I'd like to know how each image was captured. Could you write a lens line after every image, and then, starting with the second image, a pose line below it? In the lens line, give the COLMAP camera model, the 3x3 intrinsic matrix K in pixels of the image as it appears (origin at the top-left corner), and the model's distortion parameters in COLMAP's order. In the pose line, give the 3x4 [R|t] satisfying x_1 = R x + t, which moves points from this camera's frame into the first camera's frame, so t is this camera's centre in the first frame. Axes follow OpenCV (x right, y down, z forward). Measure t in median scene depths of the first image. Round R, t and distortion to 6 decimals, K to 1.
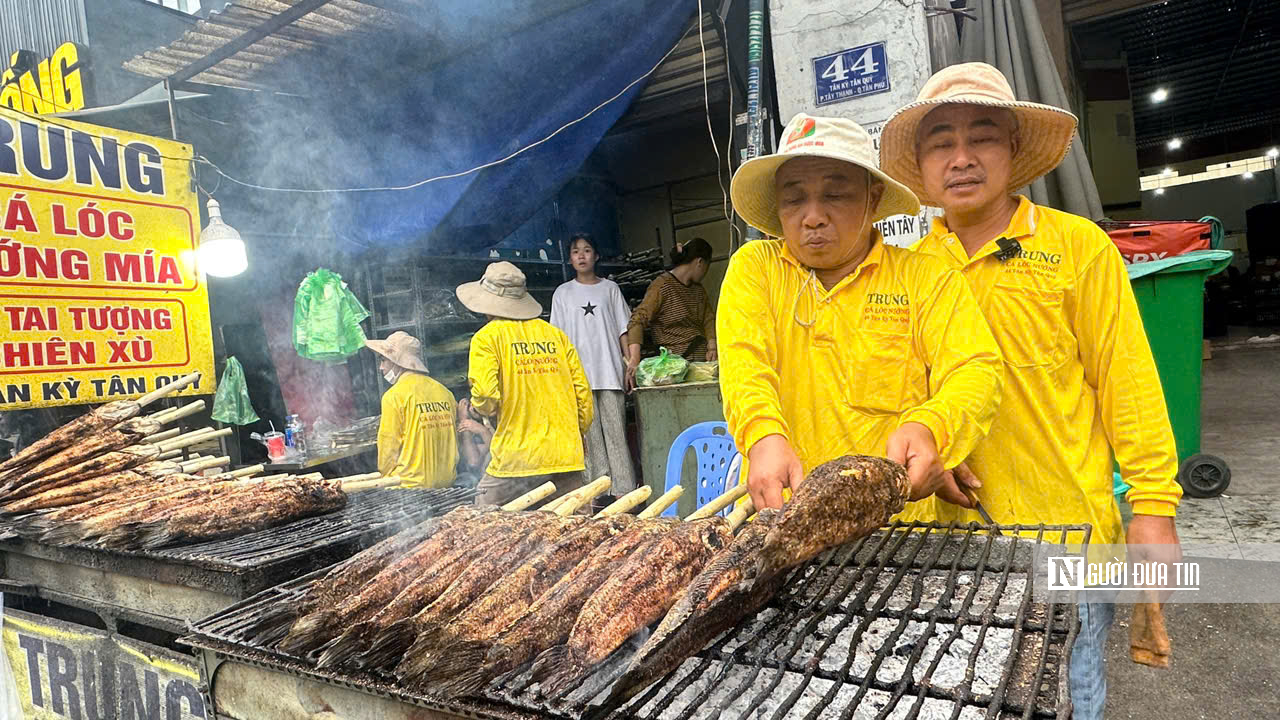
lens RADIAL K [[790.7, 0, 639.6], [0, 790.7, 360.3], [0, 0, 1]] dist [-0.002284, -0.001222]
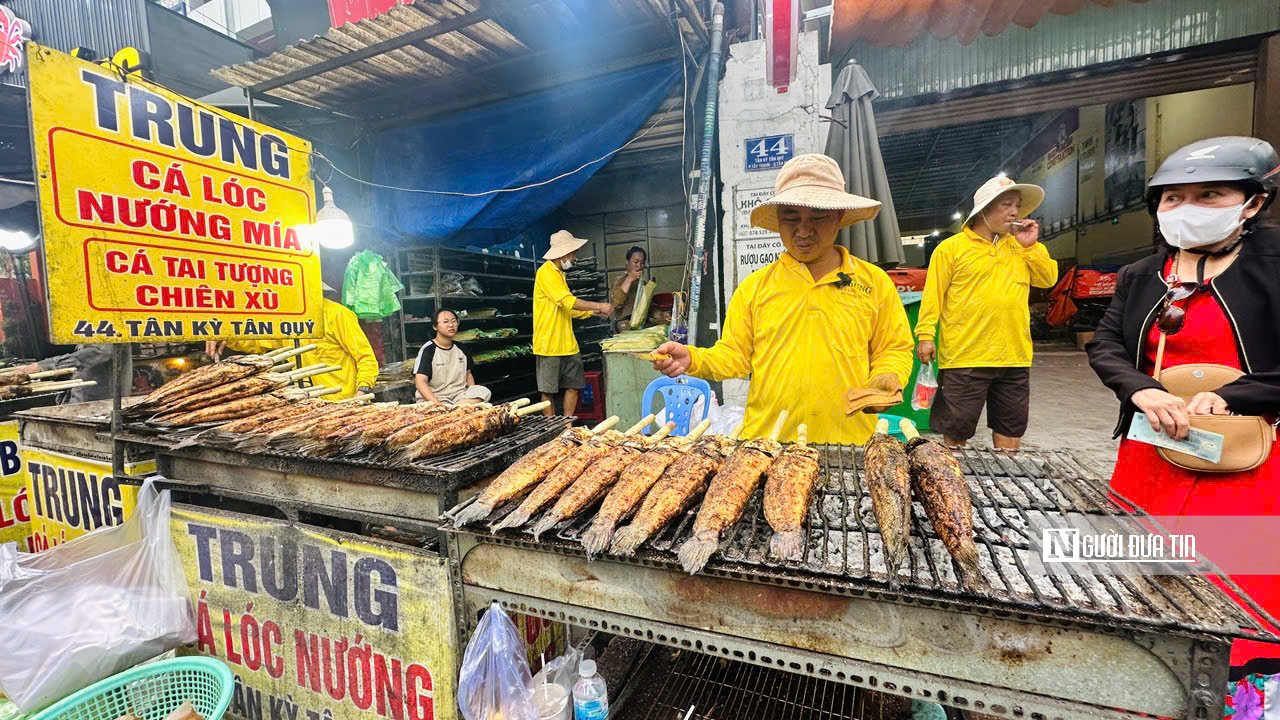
lens RADIAL K [[524.5, 0, 643.0], [0, 524.5, 355.8], [0, 0, 1]] dist [-0.003728, 0.000193]
pose [[0.978420, 0.050862, 0.200266, -0.212743], [-0.058402, 0.997783, 0.031924, 0.014392], [-0.198198, -0.042931, 0.979221, 0.056513]]
